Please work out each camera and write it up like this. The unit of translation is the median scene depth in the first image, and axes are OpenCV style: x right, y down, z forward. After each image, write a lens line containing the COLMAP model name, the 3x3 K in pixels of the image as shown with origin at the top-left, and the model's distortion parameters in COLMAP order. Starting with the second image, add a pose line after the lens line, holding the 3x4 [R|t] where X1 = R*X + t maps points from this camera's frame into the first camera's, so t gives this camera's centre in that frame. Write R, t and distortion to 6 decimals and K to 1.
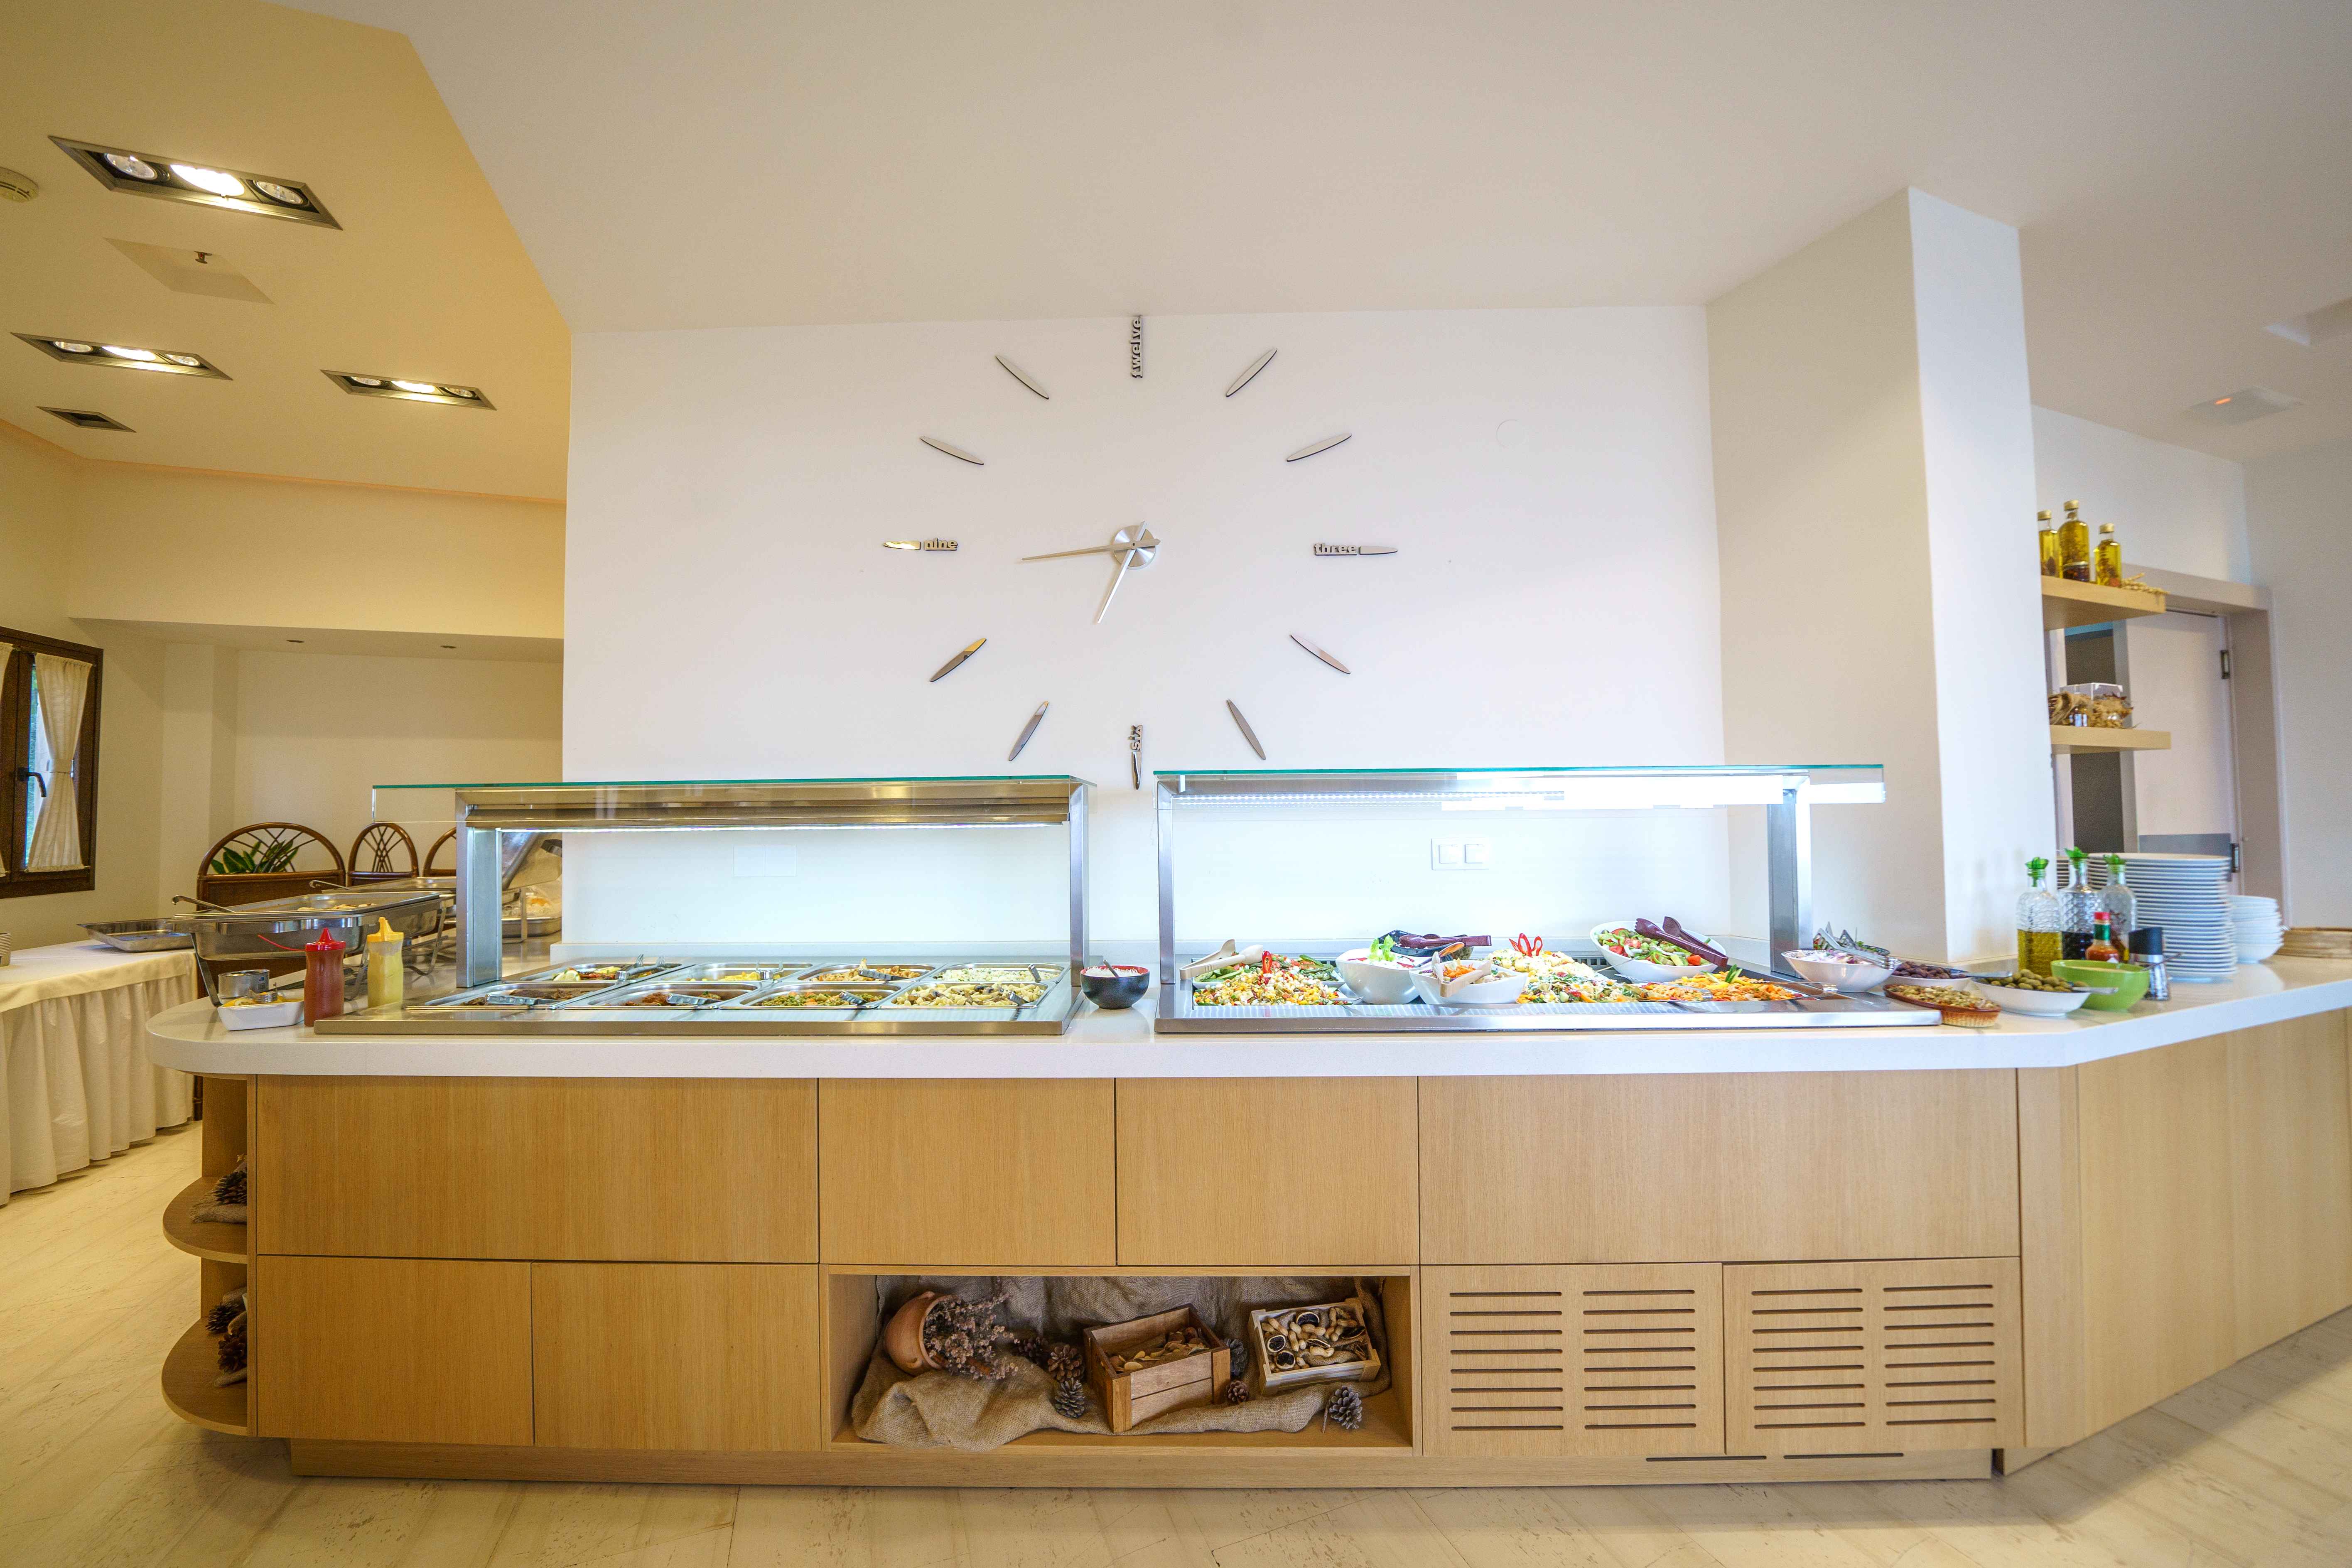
lens RADIAL K [[852.8, 0, 1176.0], [0, 852.8, 784.0], [0, 0, 1]] dist [-0.015966, 0.000298]
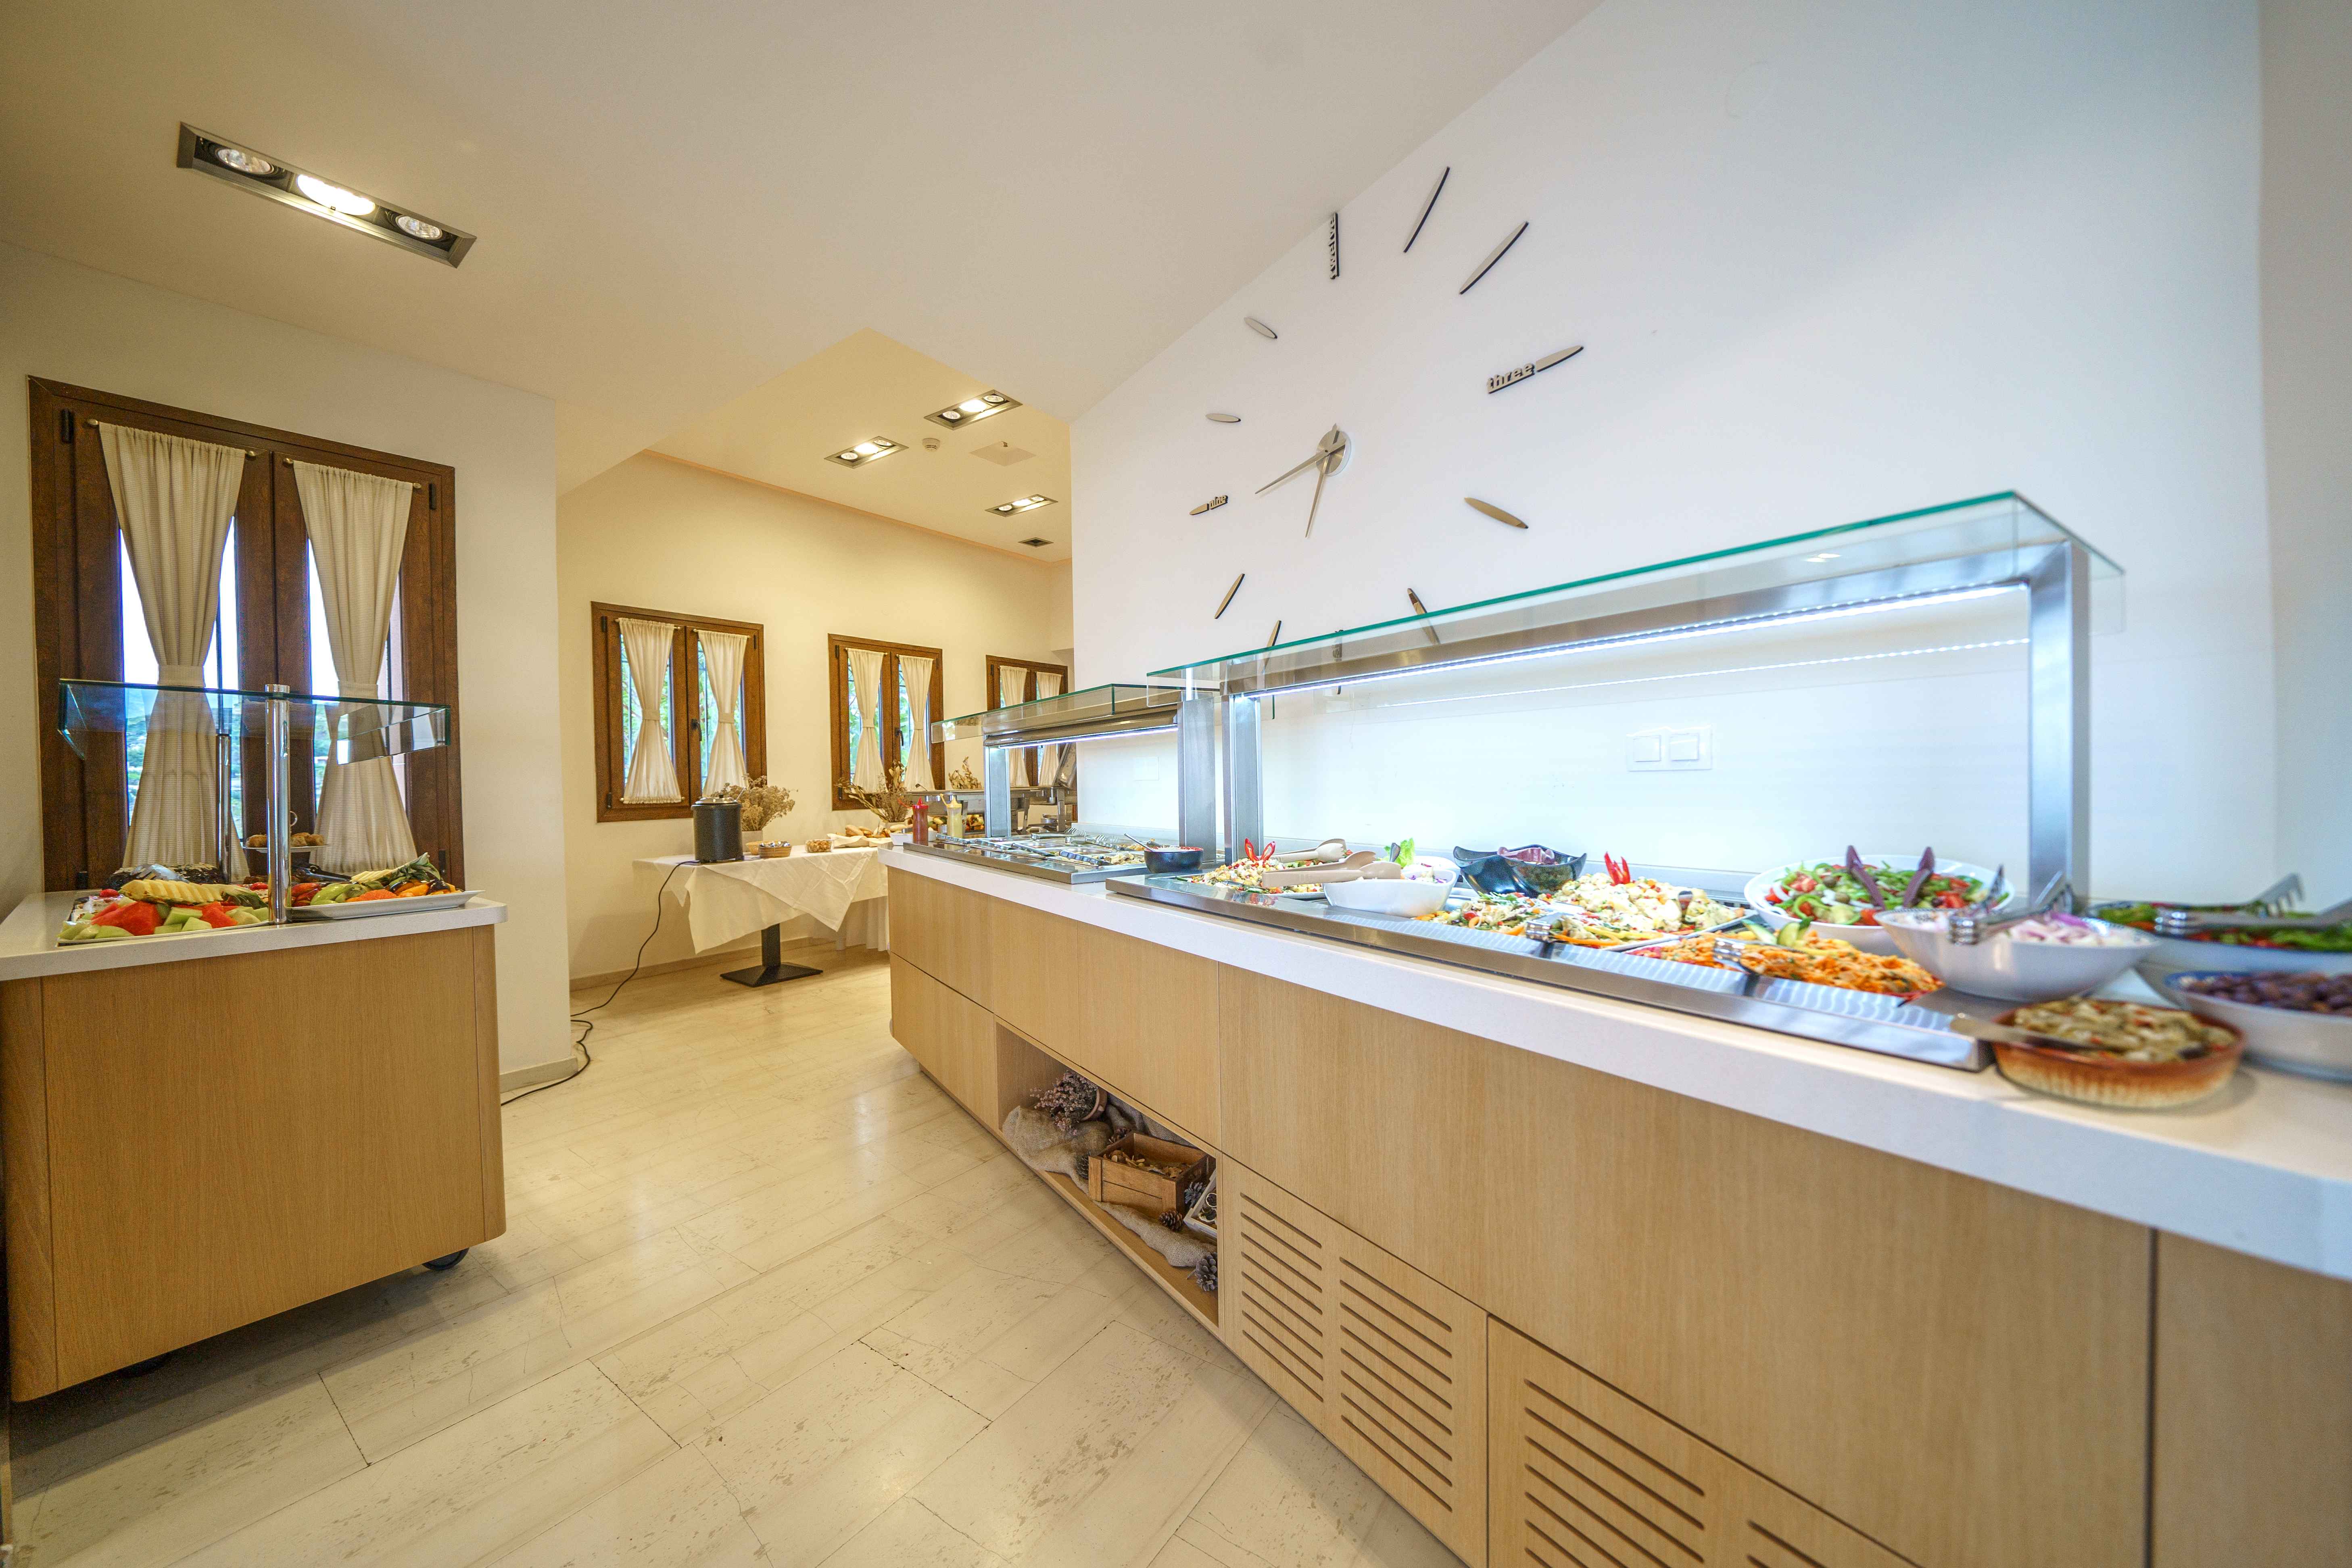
lens RADIAL K [[852.9, 0, 1176.0], [0, 852.9, 784.0], [0, 0, 1]] dist [-0.015966, 0.000298]
pose [[0.558343, 0.007236, -0.829578, 0.675322], [0.037632, 0.998712, 0.034039, 0.068766], [0.828756, -0.050224, 0.557352, 0.272423]]
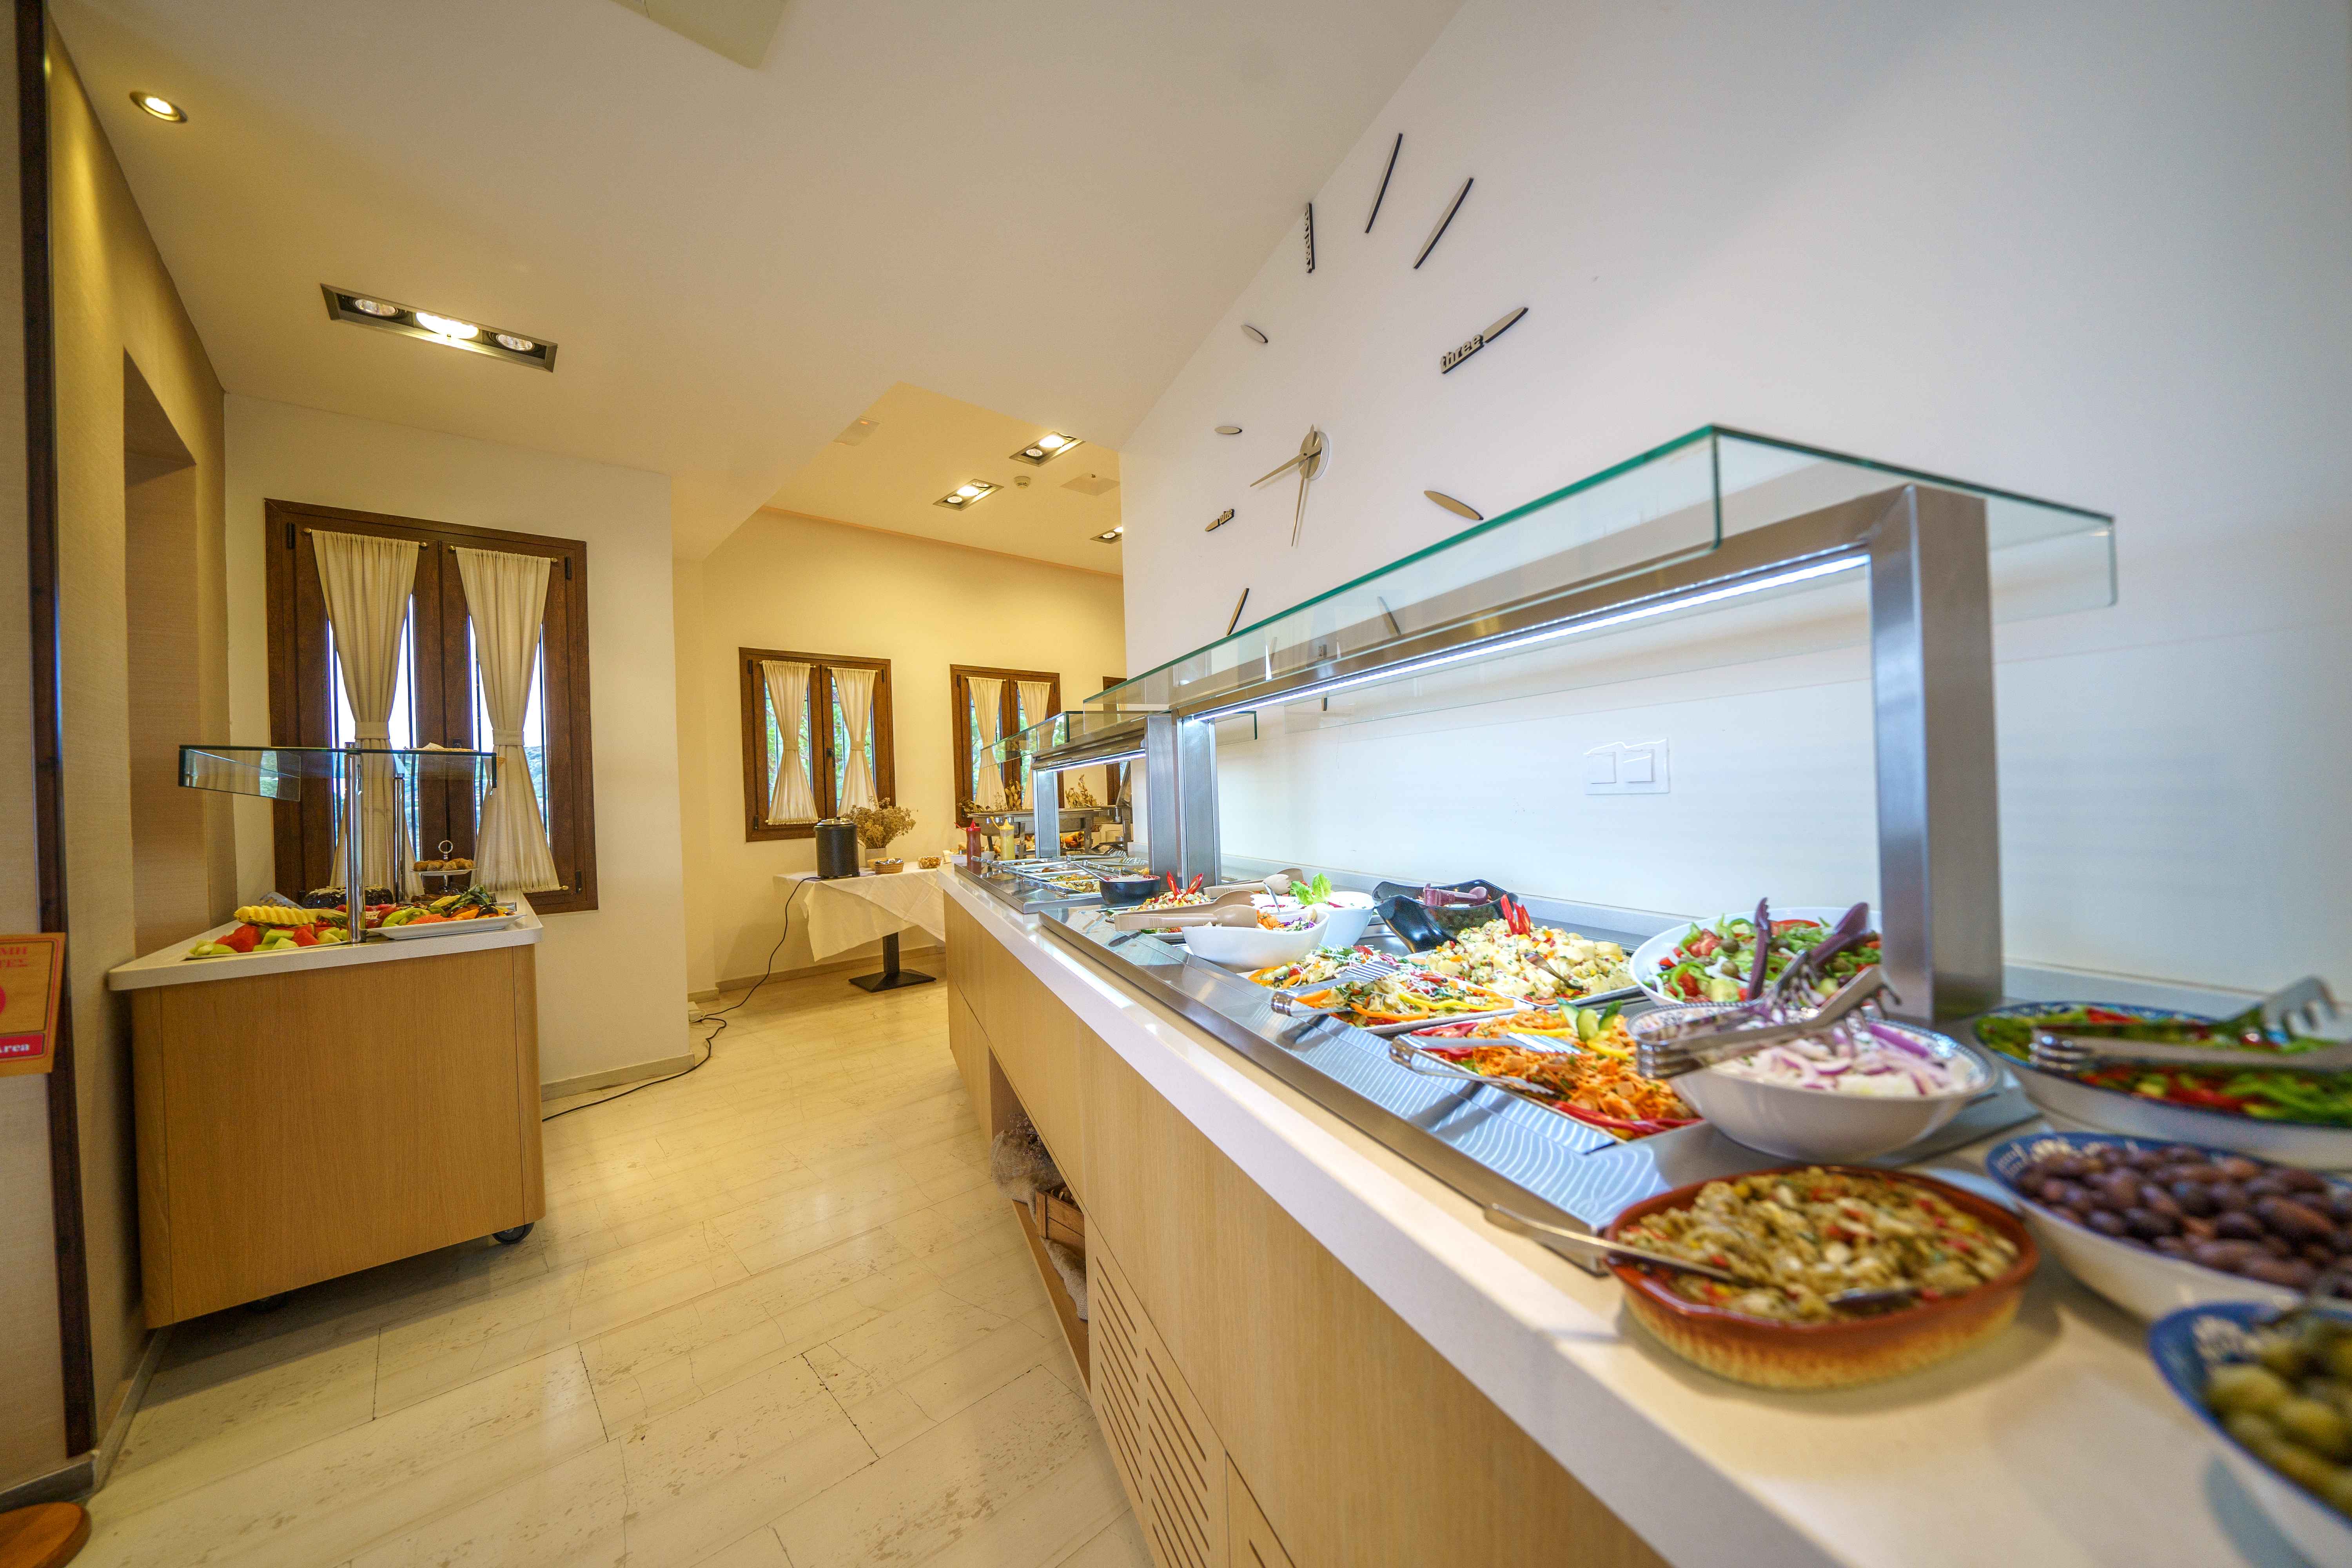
lens RADIAL K [[829.2, 0, 1179.9], [0, 829.2, 784.4], [0, 0, 1]] dist [-0.018364, 0.000183]
pose [[0.377429, -0.010669, -0.925977, 0.734066], [0.061398, 0.998022, 0.013527, 0.063214], [0.924001, -0.061959, 0.377337, 0.495888]]
